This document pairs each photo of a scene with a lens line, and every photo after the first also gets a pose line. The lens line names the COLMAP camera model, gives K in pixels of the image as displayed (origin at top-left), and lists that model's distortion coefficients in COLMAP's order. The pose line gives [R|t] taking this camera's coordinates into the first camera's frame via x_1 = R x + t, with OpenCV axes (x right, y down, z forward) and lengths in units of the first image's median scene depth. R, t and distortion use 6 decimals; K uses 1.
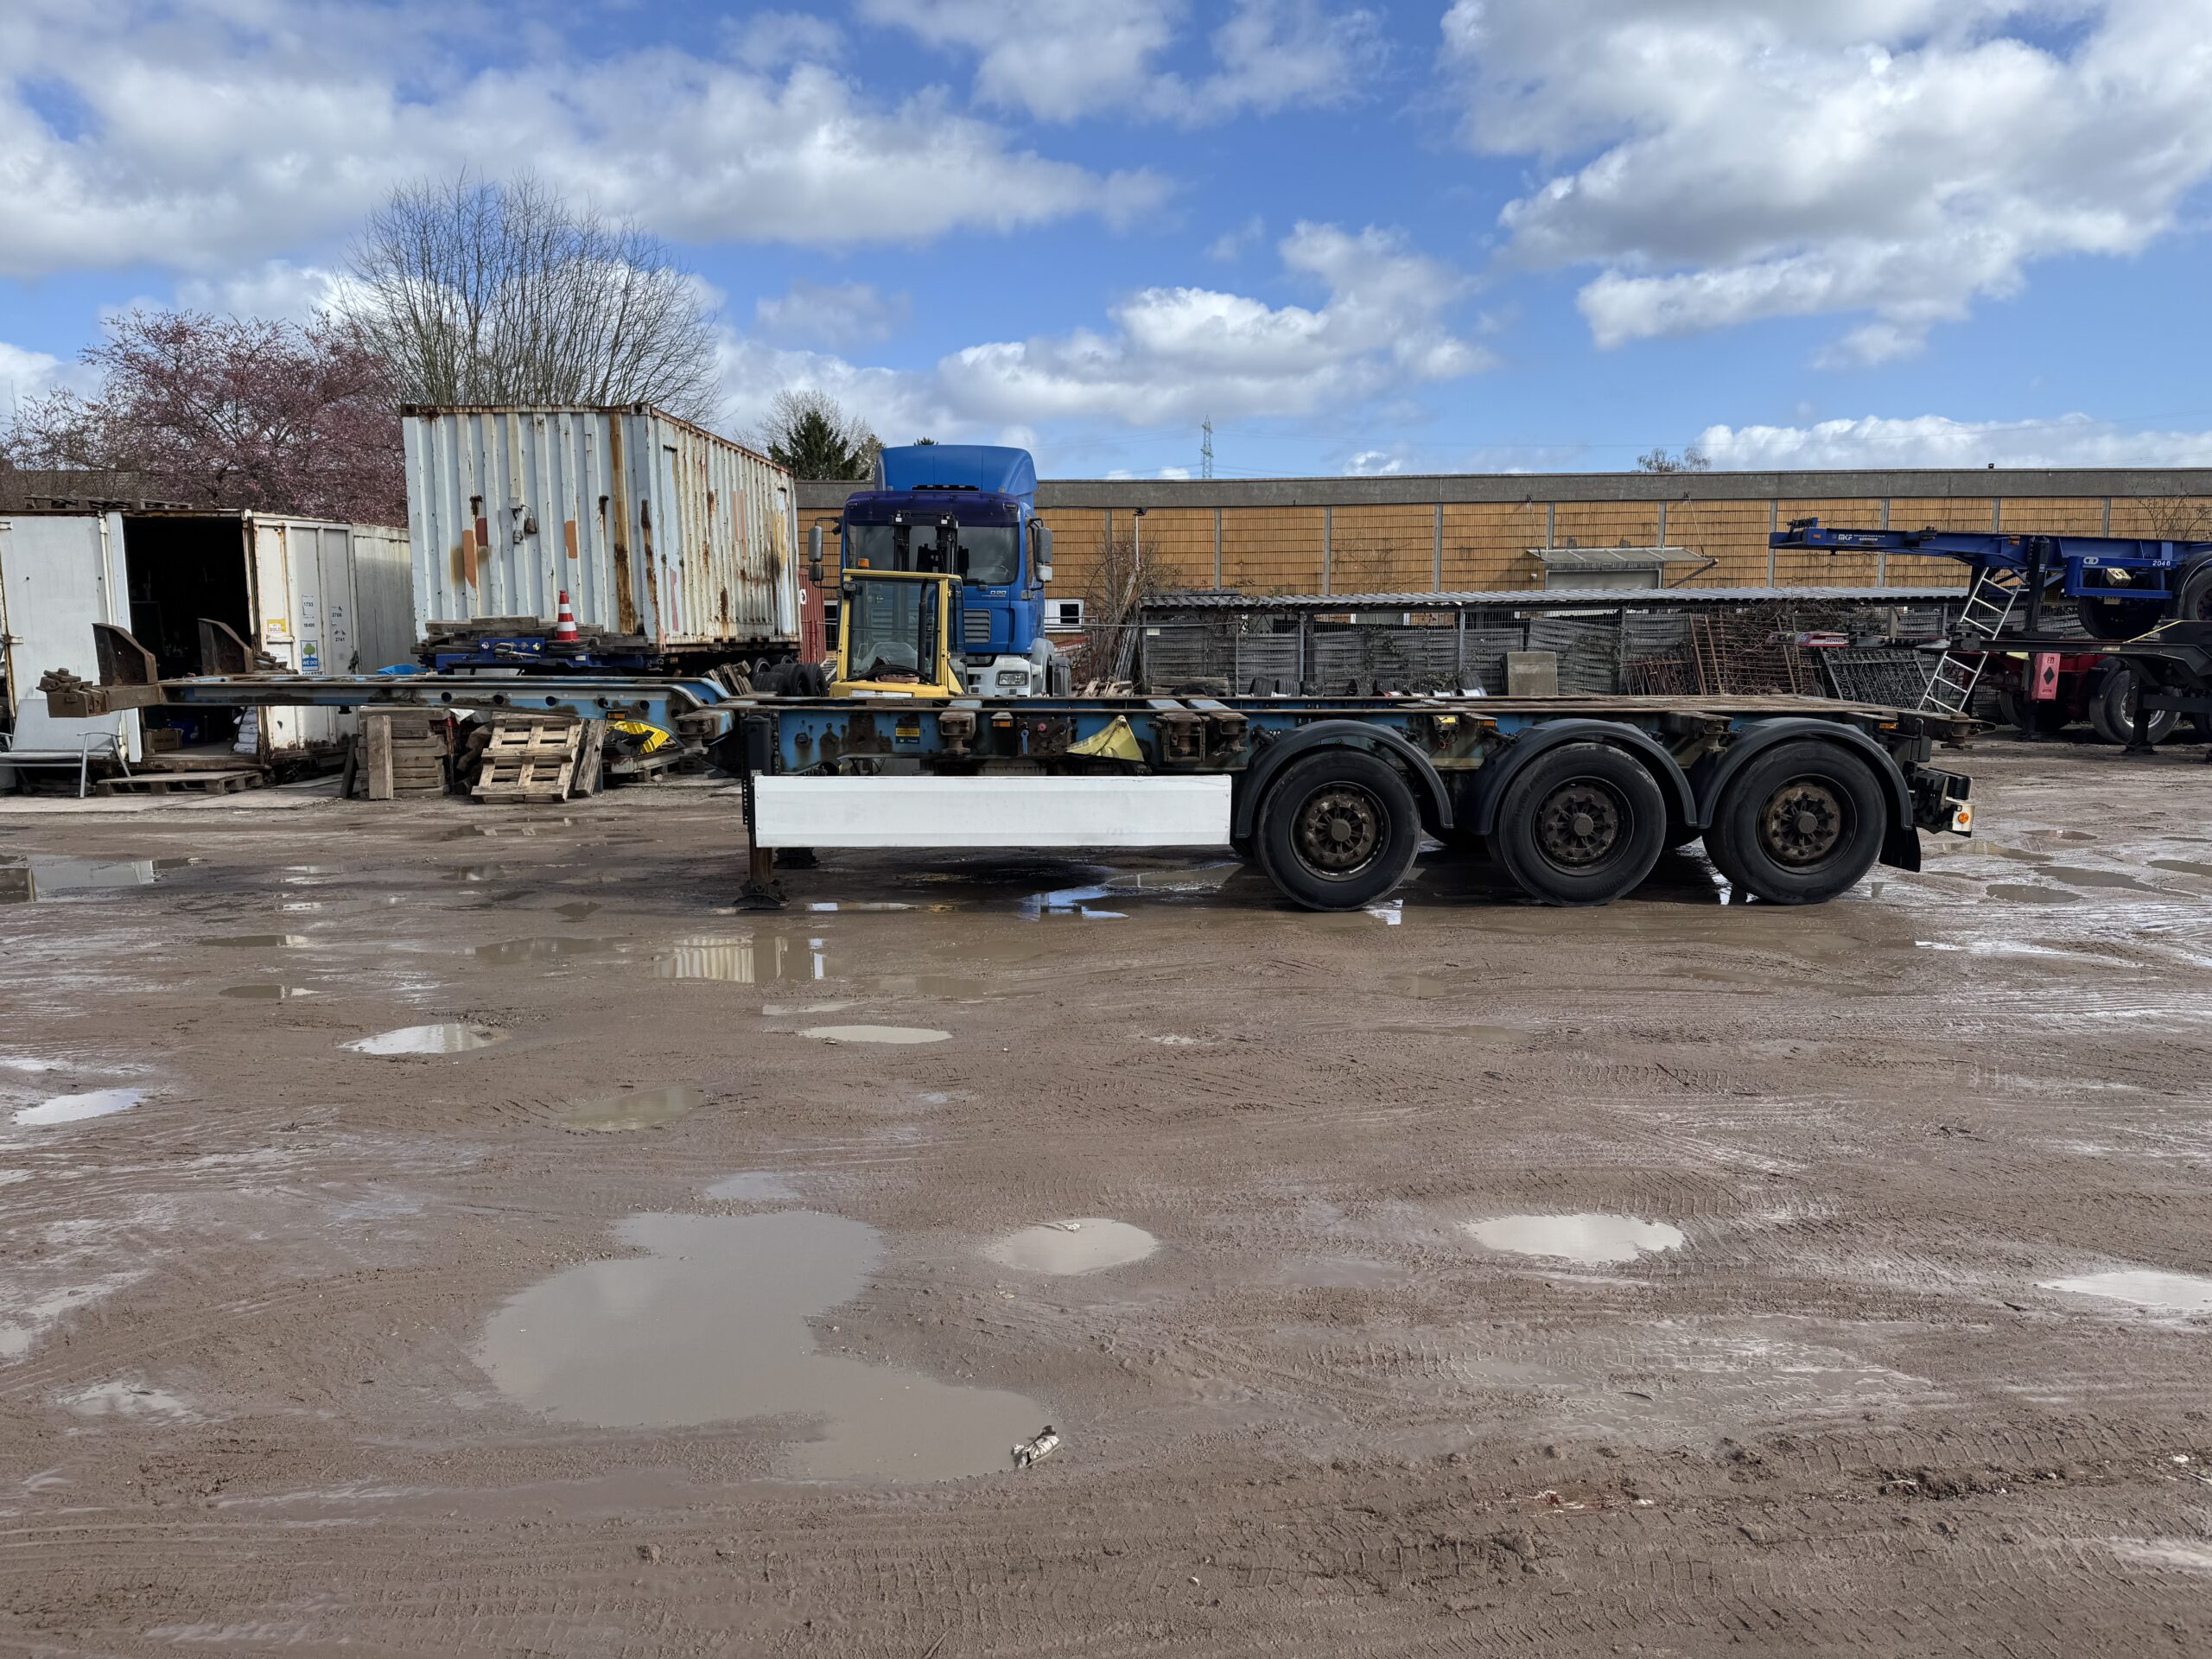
lens RADIAL K [[1551.9, 0, 1127.4], [0, 1551.9, 842.9], [0, 0, 1]] dist [0.114999, -0.147055]
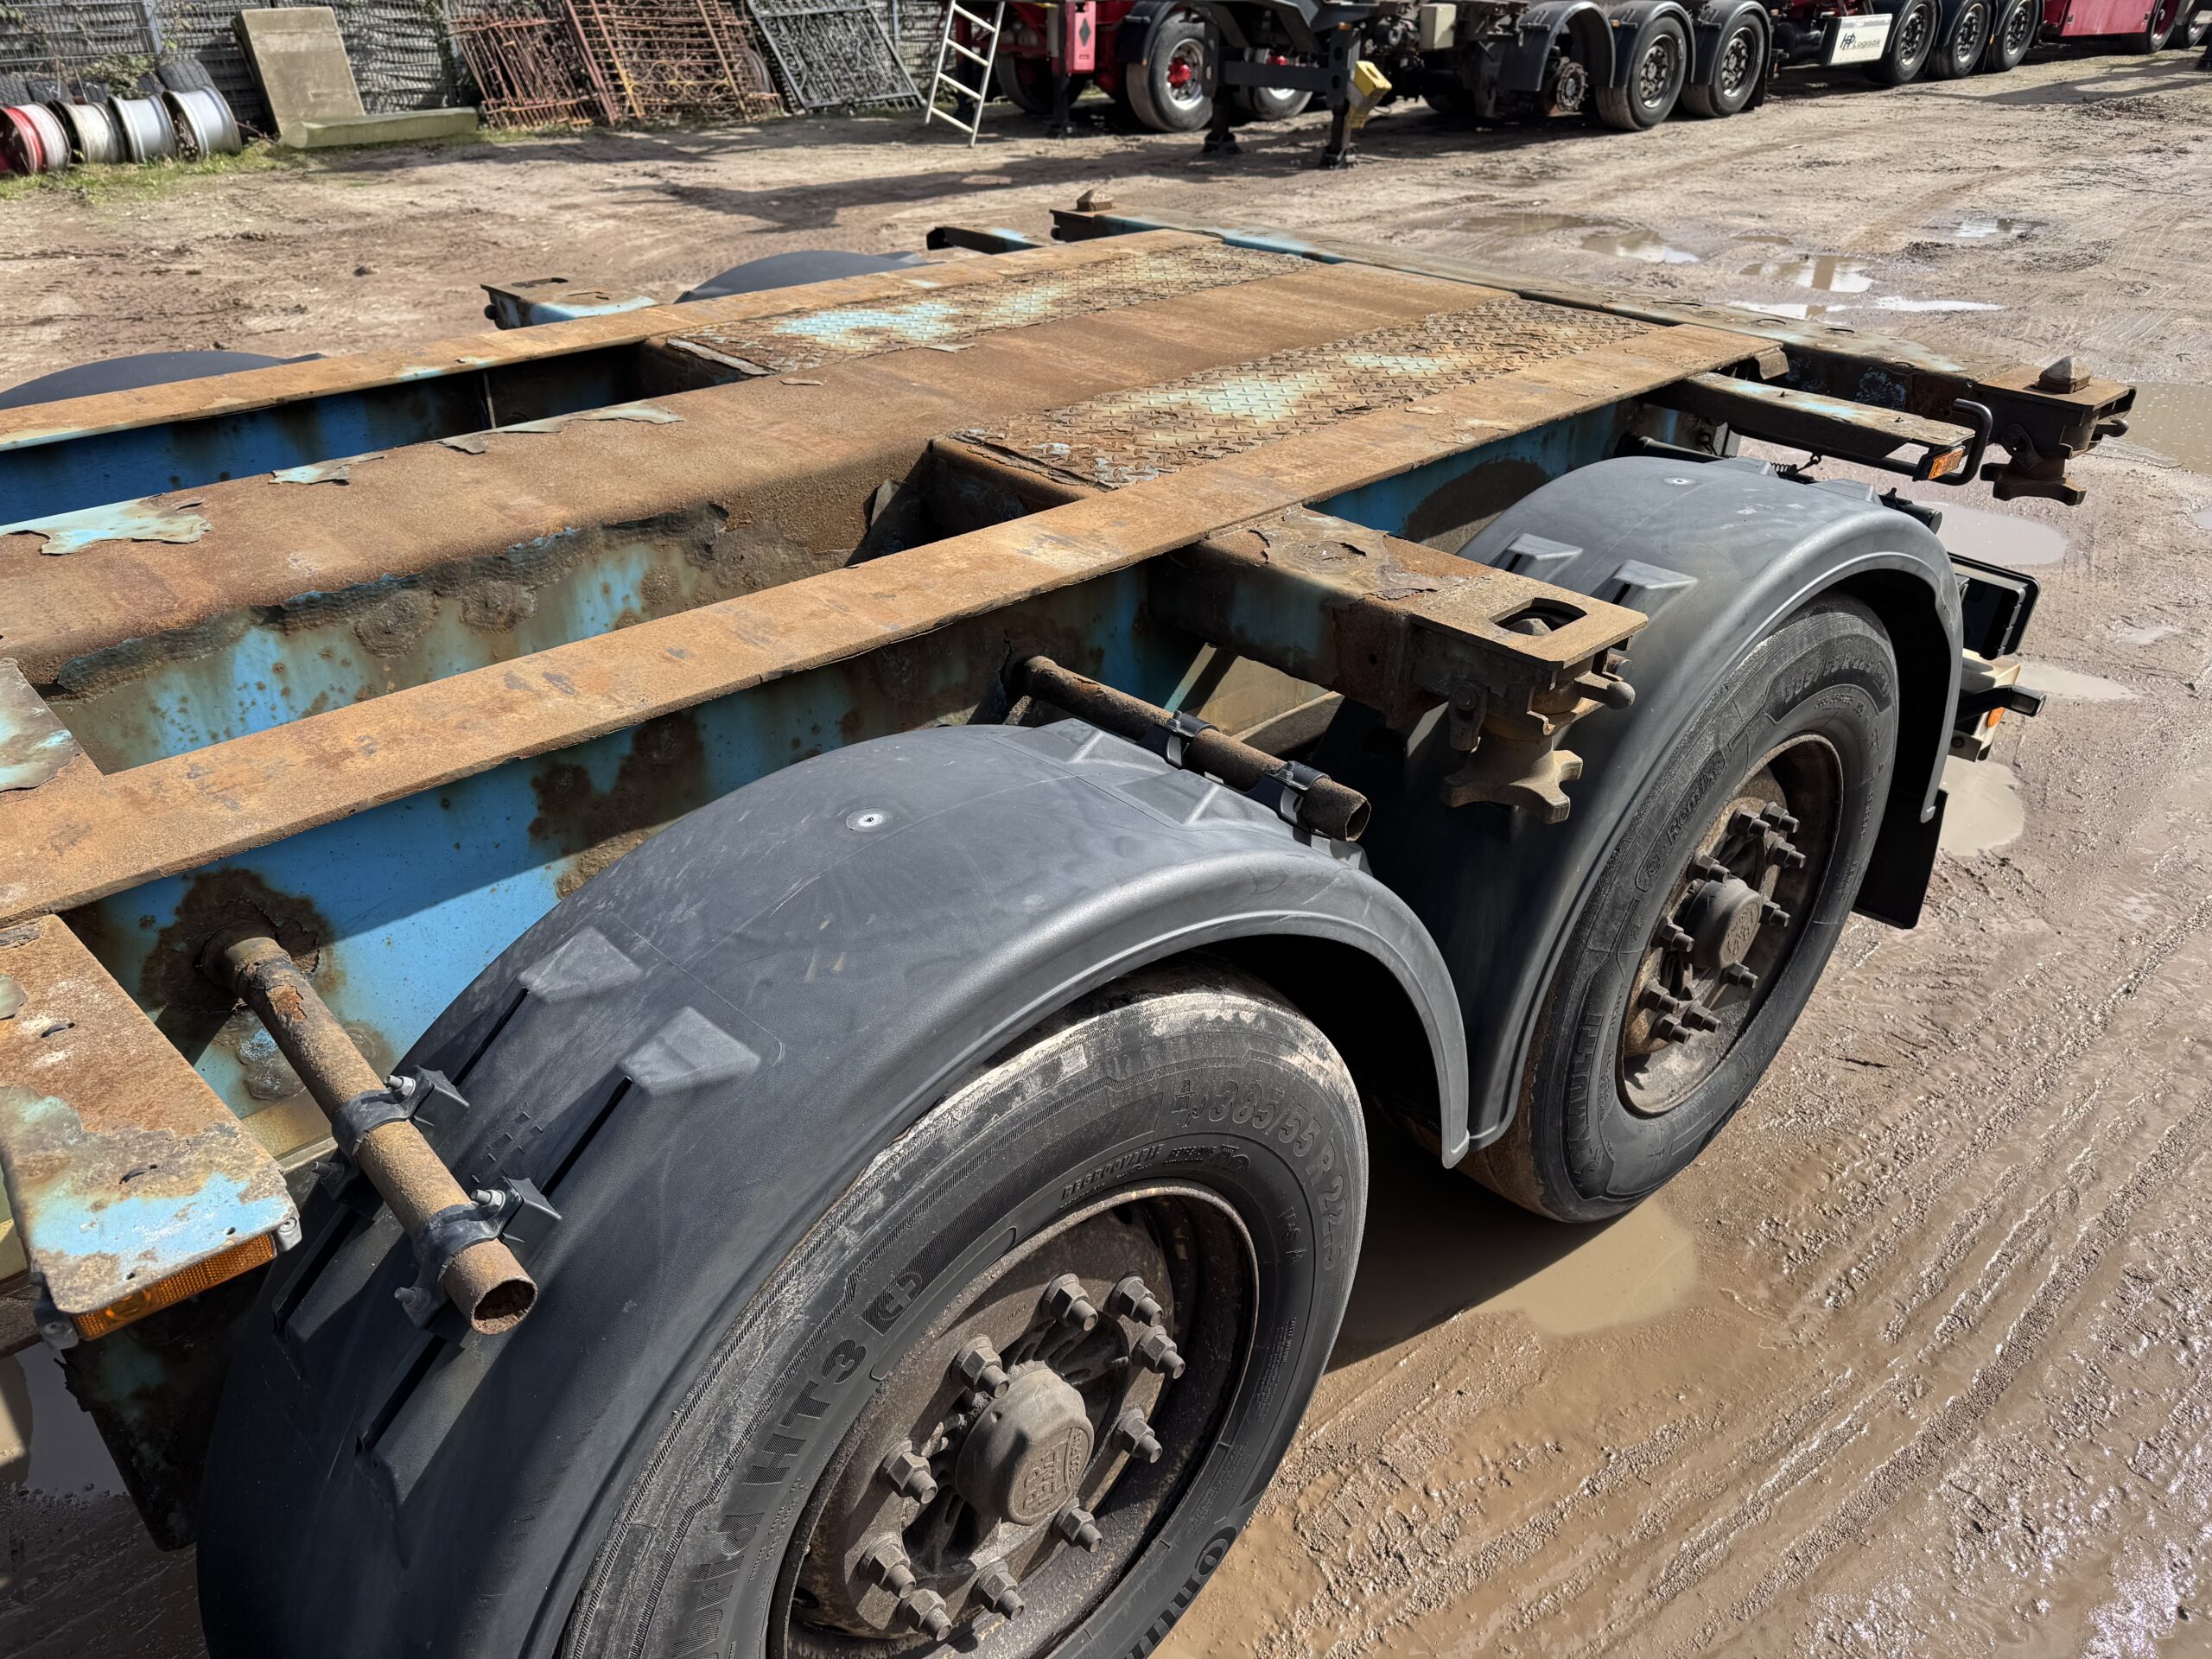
lens RADIAL K [[1553.9, 0, 1078.2], [0, 1553.9, 827.2], [0, 0, 1]] dist [0.017310, -0.009665]
pose [[0.781655, -0.318160, 0.536461, 0.086373], [0.097908, 0.912038, 0.398248, -0.049894], [-0.615979, -0.258768, 0.744049, 0.335740]]
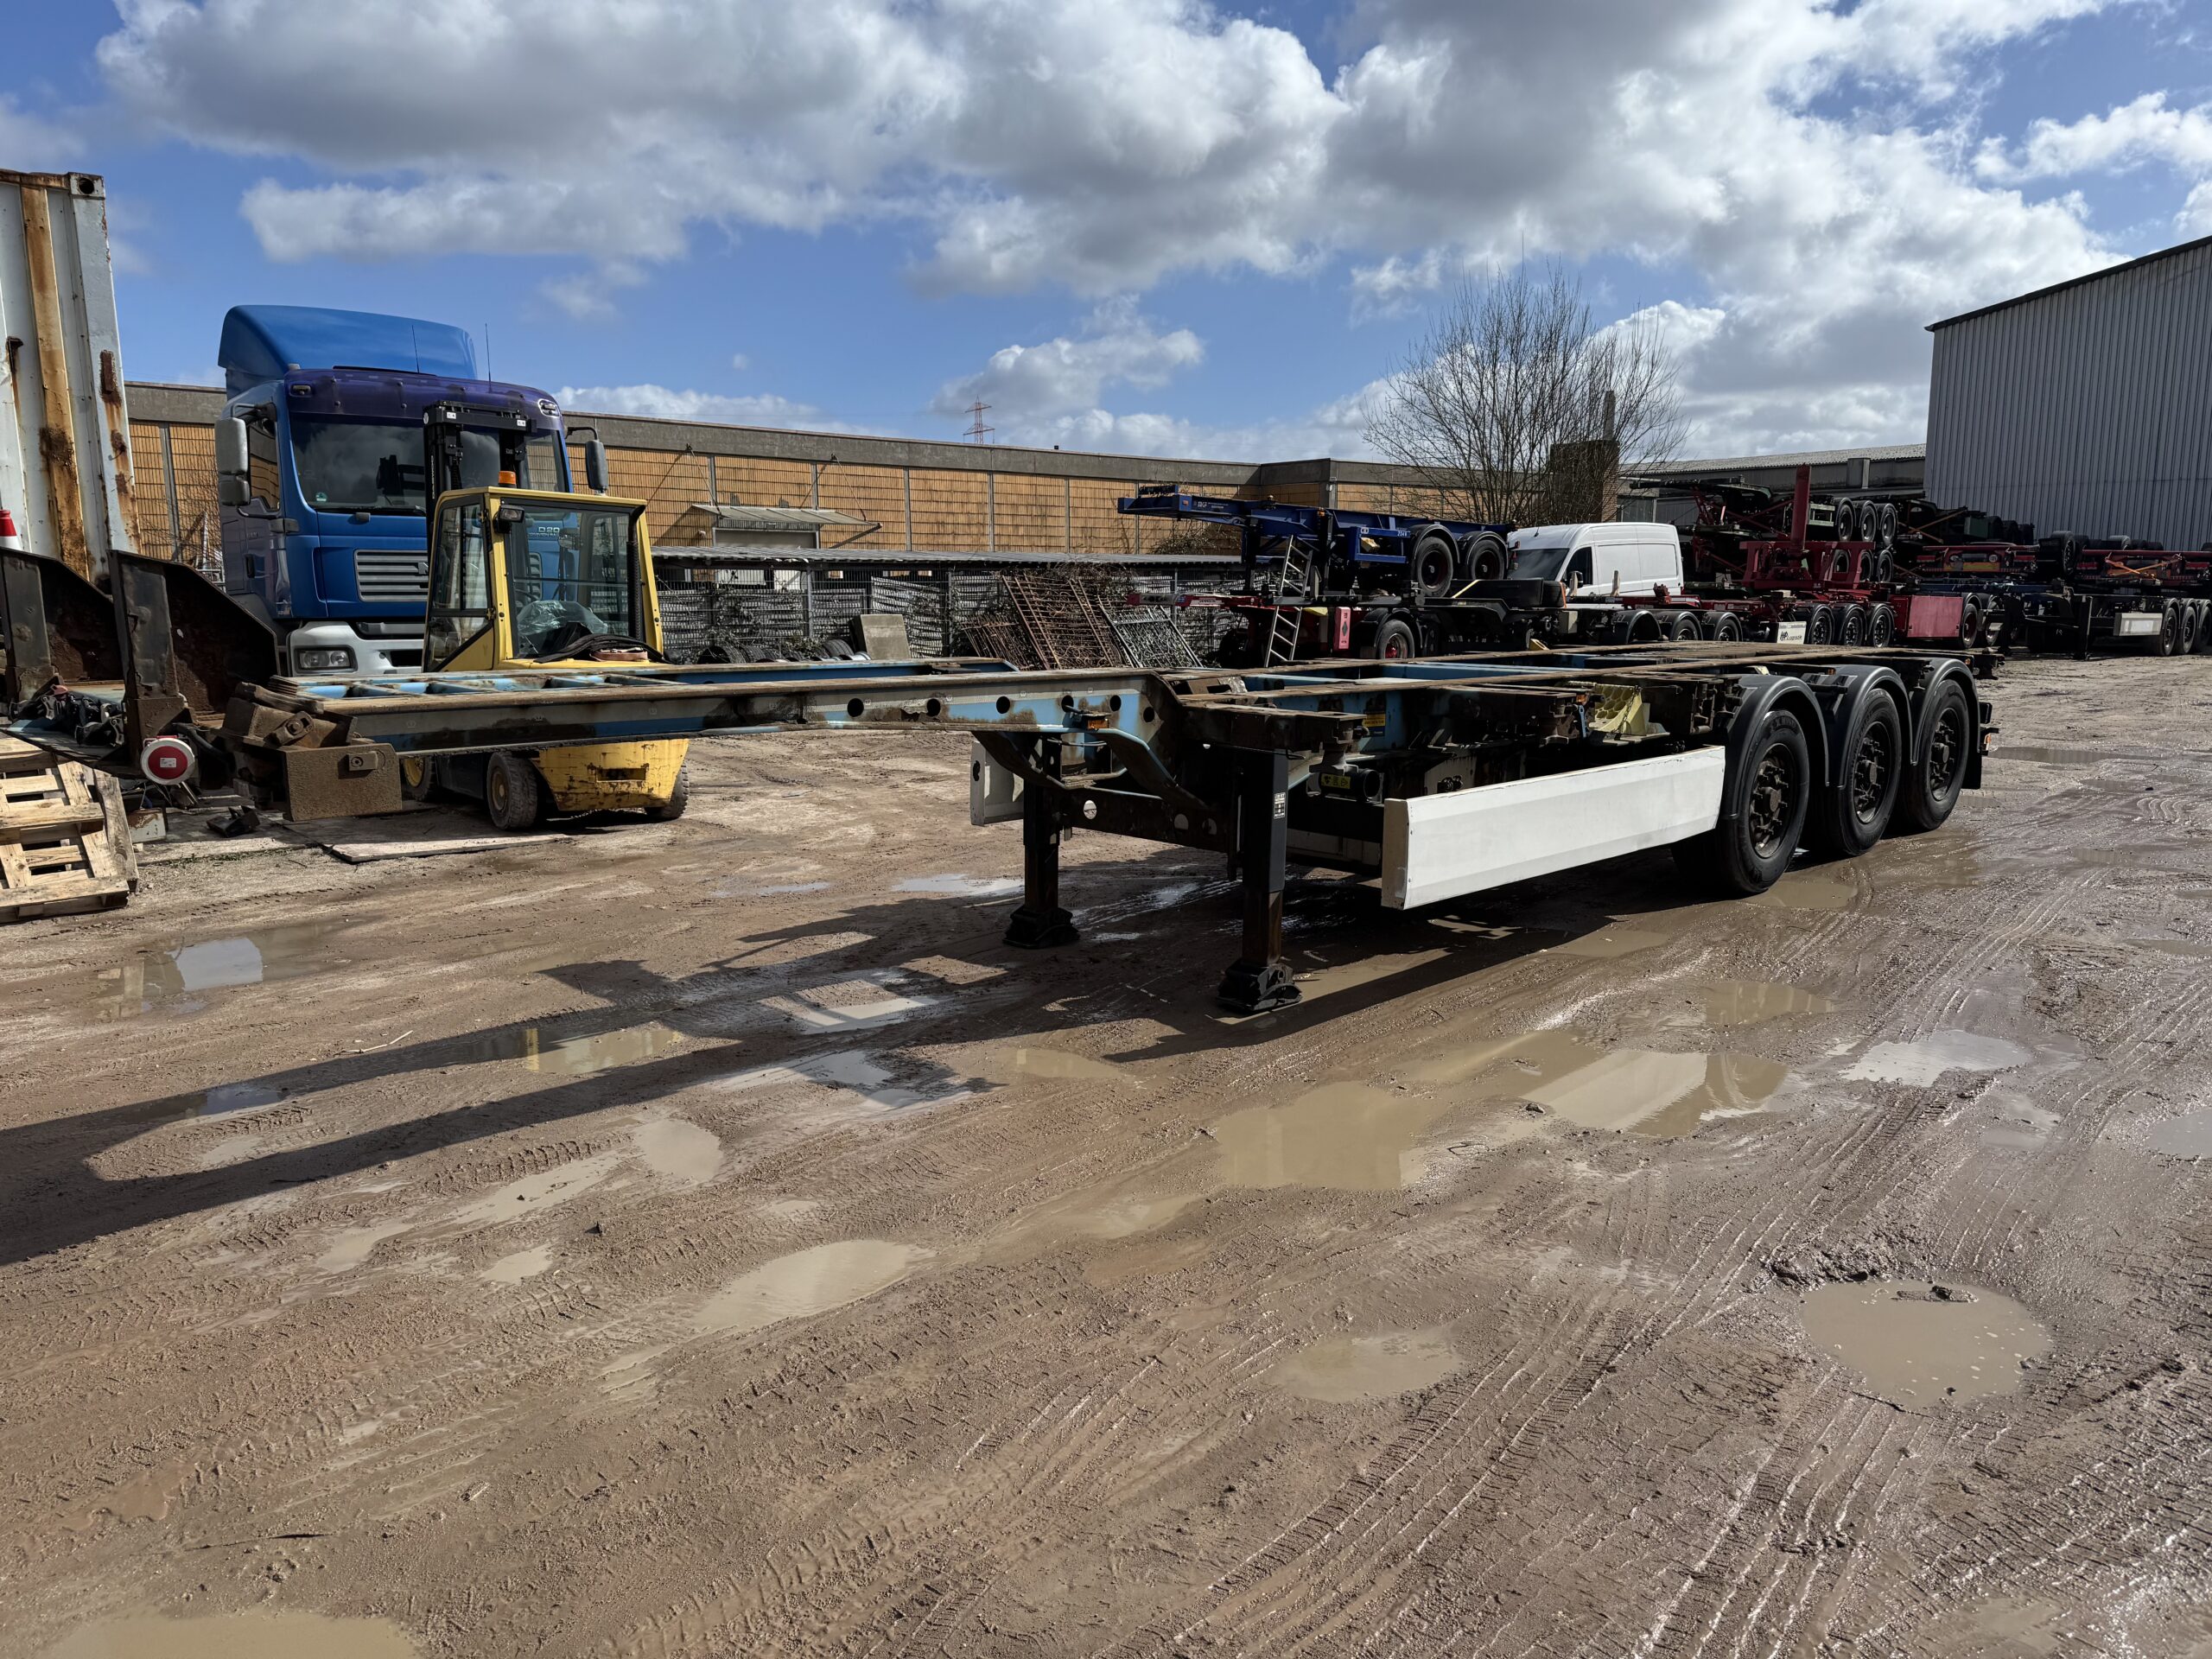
lens RADIAL K [[1534.8, 0, 1106.0], [0, 1534.8, 829.5], [0, 0, 1]] dist [0.186095, -0.215735]
pose [[0.741093, -0.107471, 0.662745, -0.271532], [0.098684, 0.993821, 0.050809, -0.026929], [-0.664111, 0.027748, 0.747119, 0.215664]]
